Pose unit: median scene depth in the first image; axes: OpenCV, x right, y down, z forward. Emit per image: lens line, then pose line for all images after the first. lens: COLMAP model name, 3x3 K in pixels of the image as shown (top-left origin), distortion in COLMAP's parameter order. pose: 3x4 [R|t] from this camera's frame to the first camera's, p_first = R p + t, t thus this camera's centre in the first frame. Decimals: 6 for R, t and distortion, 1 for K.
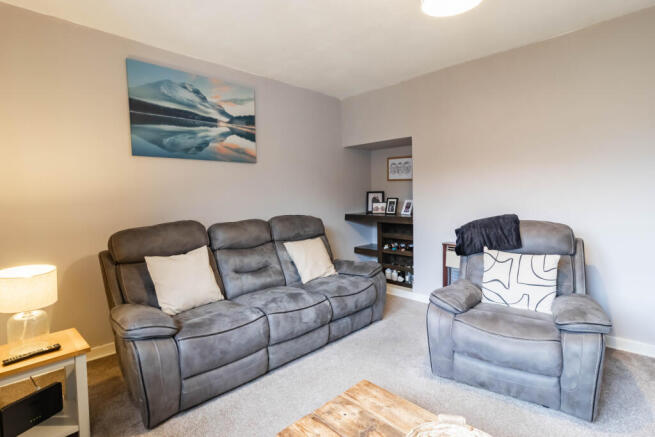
lens RADIAL K [[303.3, 0, 320.7], [0, 303.3, 212.3], [0, 0, 1]] dist [-0.000760, 0.000116]
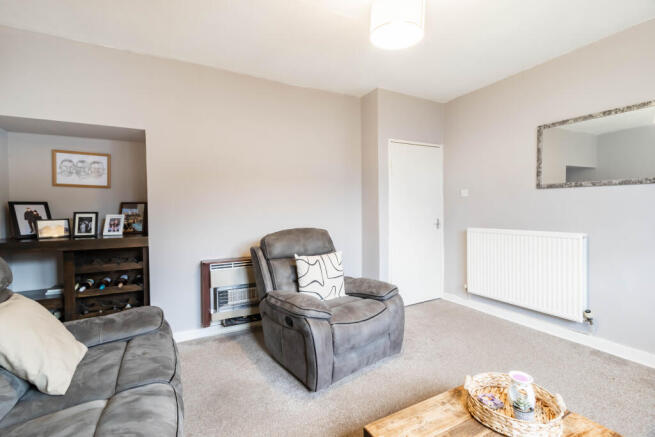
lens RADIAL K [[303.3, 0, 320.7], [0, 303.3, 212.3], [0, 0, 1]] dist [-0.000760, 0.000116]
pose [[0.286068, -0.012448, 0.958129, -0.256378], [0.056388, 0.998401, -0.003864, -0.015715], [-0.956549, 0.055132, 0.286312, 0.320938]]
